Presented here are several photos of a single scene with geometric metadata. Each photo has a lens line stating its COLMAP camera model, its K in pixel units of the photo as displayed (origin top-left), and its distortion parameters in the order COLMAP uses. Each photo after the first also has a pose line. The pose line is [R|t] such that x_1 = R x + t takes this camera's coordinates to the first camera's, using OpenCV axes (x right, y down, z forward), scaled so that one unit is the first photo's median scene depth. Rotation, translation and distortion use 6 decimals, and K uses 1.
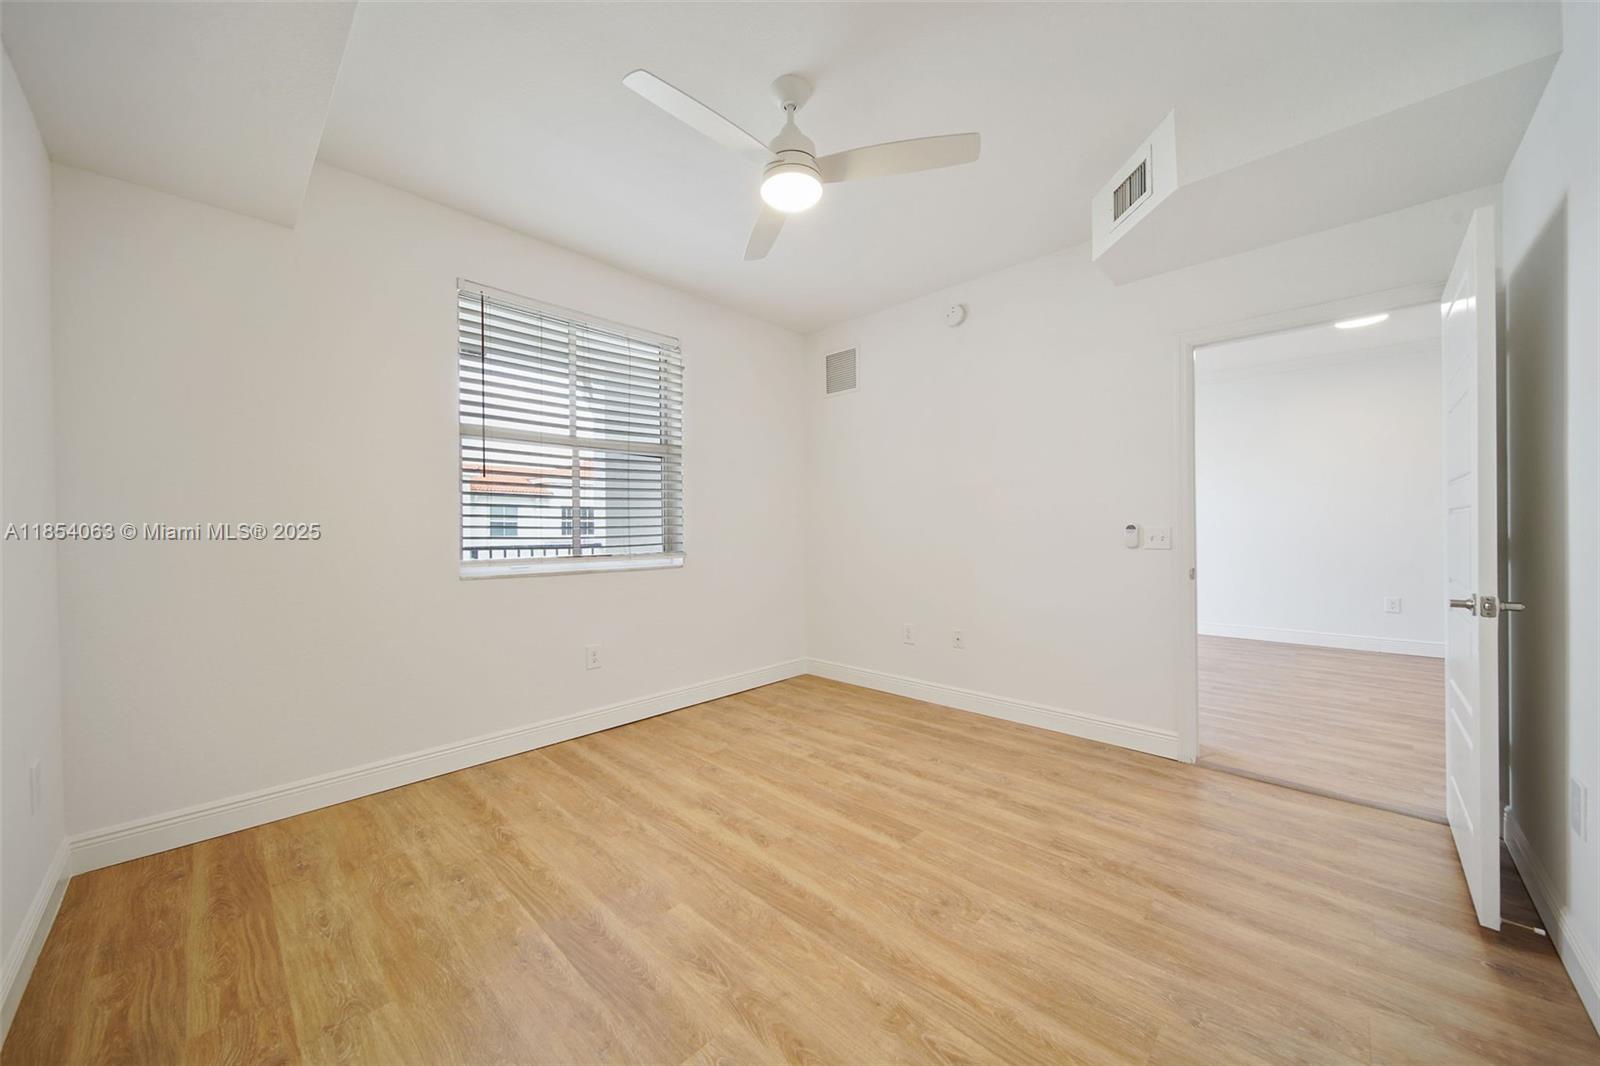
lens RADIAL K [[562.6, 0, 796.9], [0, 562.6, 530.8], [0, 0, 1]] dist [0.000801, -0.001446]
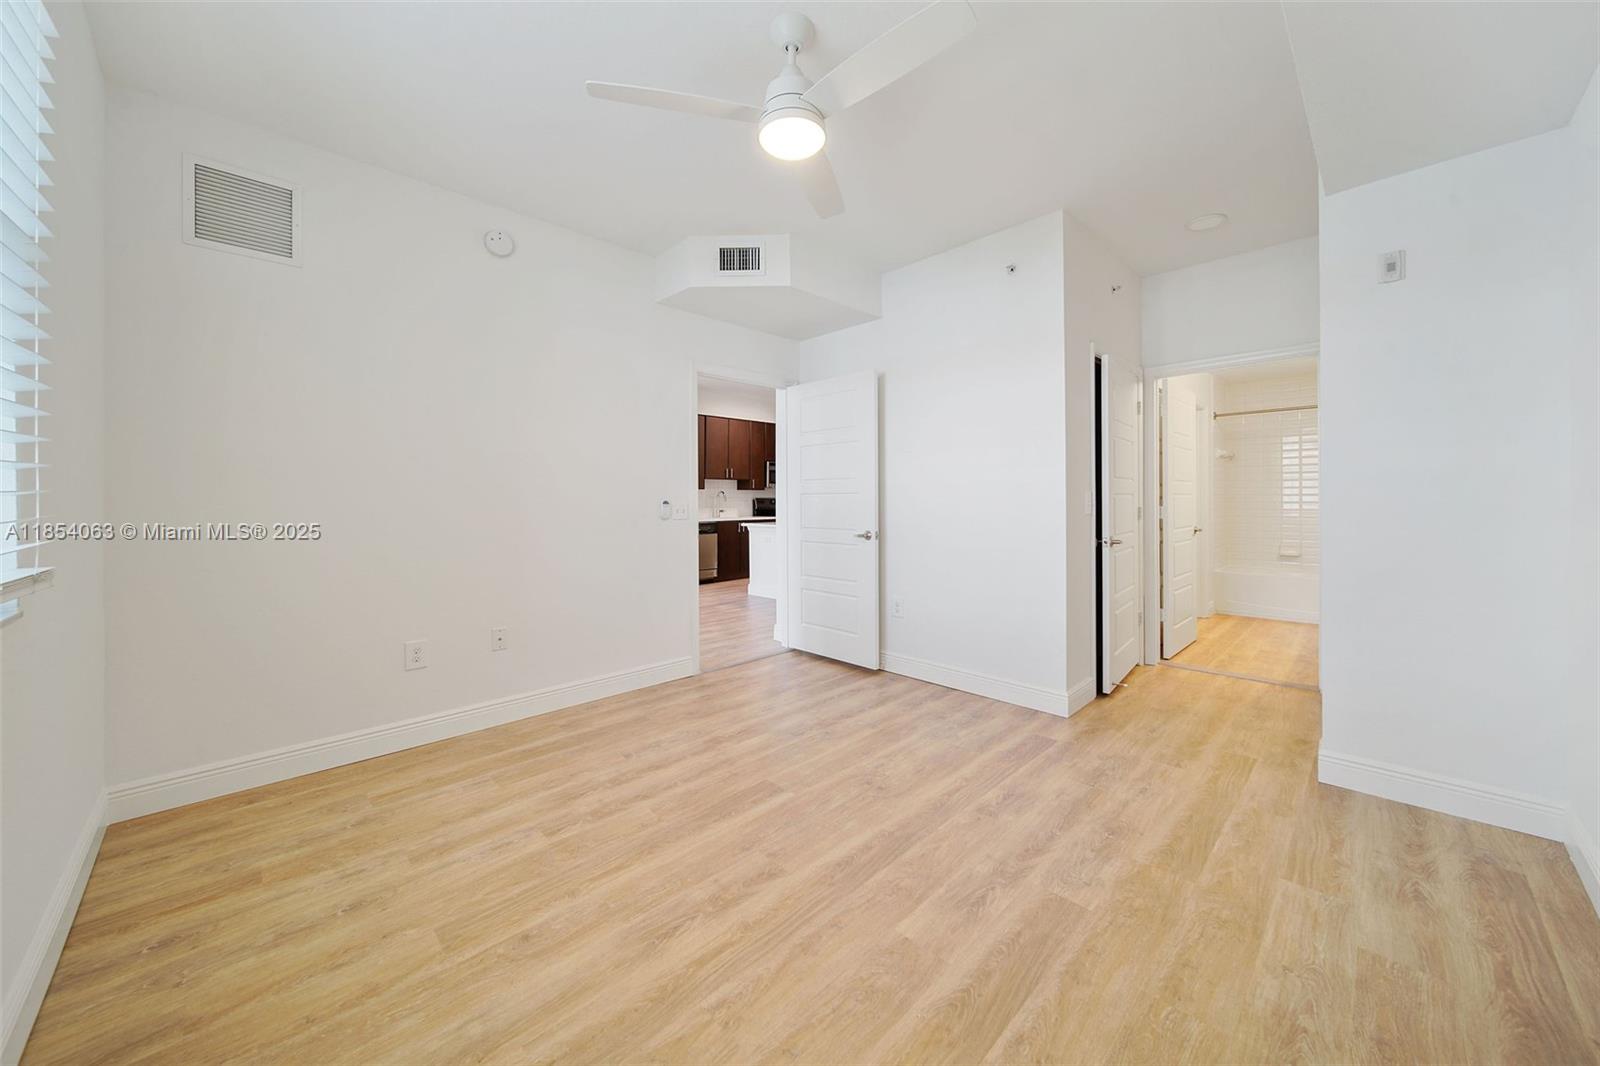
lens RADIAL K [[579.0, 0, 796.4], [0, 579.0, 477.5], [0, 0, 1]] dist [0.001417, -0.000328]
pose [[0.031972, 0.047265, 0.998371, -0.850267], [0.006866, 0.998847, -0.047508, 0.004246], [-0.999465, 0.008374, 0.031610, 0.837090]]
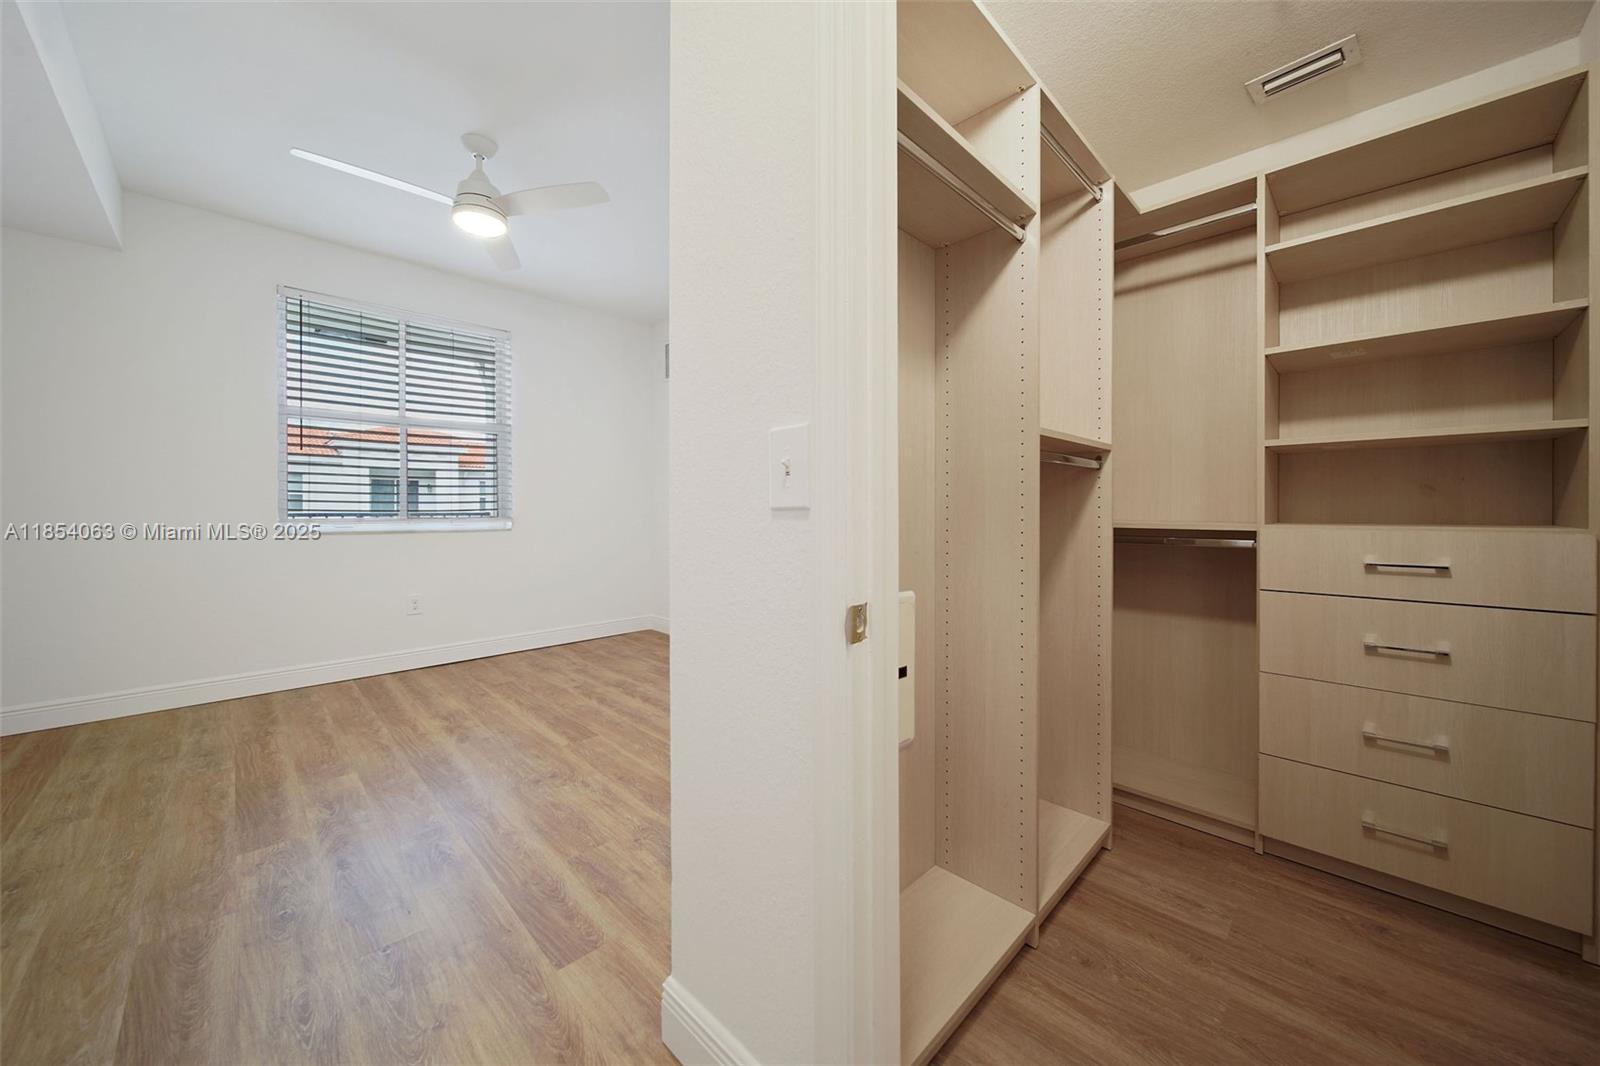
lens RADIAL K [[563.2, 0, 801.3], [0, 563.2, 510.3], [0, 0, 1]] dist [-0.009389, -0.000159]
pose [[0.999898, 0.007576, -0.012105, 0.632895], [-0.007592, 0.999970, -0.001275, 0.032730], [0.012095, 0.001367, 0.999926, -0.216382]]
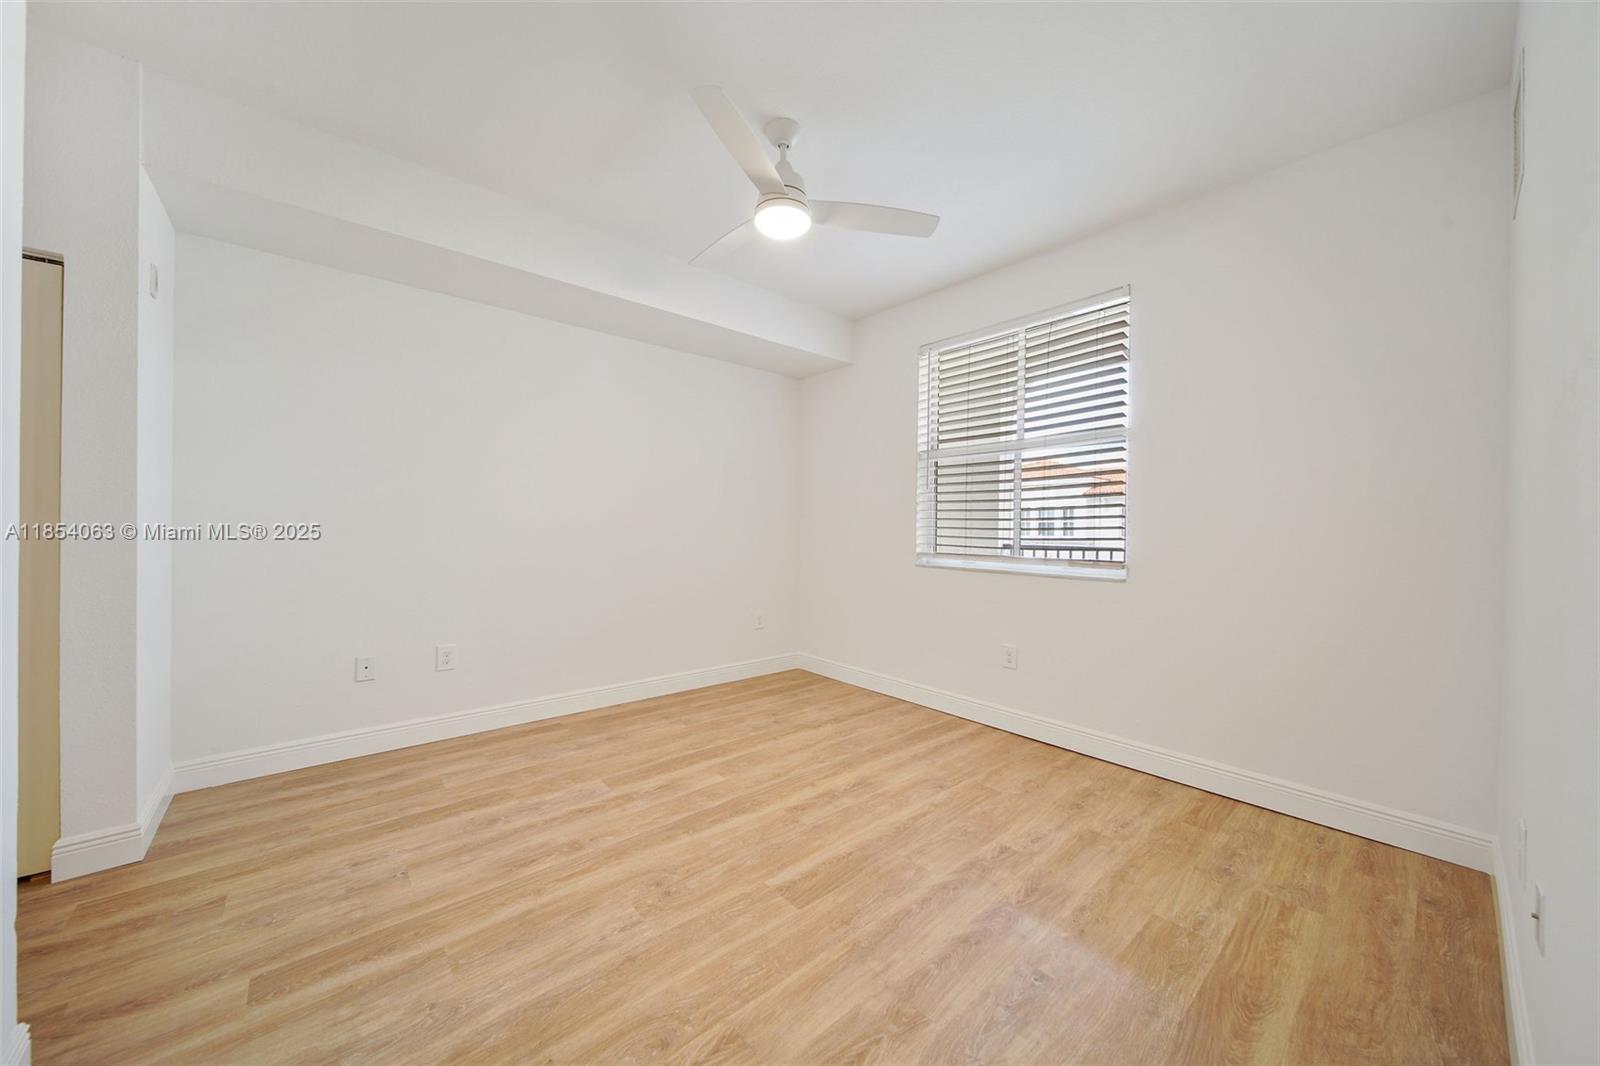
lens RADIAL K [[562.6, 0, 796.9], [0, 562.6, 530.8], [0, 0, 1]] dist [0.000801, -0.001446]
pose [[-0.089433, 0.010270, -0.995940, 0.939436], [-0.012733, 0.999853, 0.011453, -0.011339], [0.995911, 0.013706, -0.089290, 0.983656]]
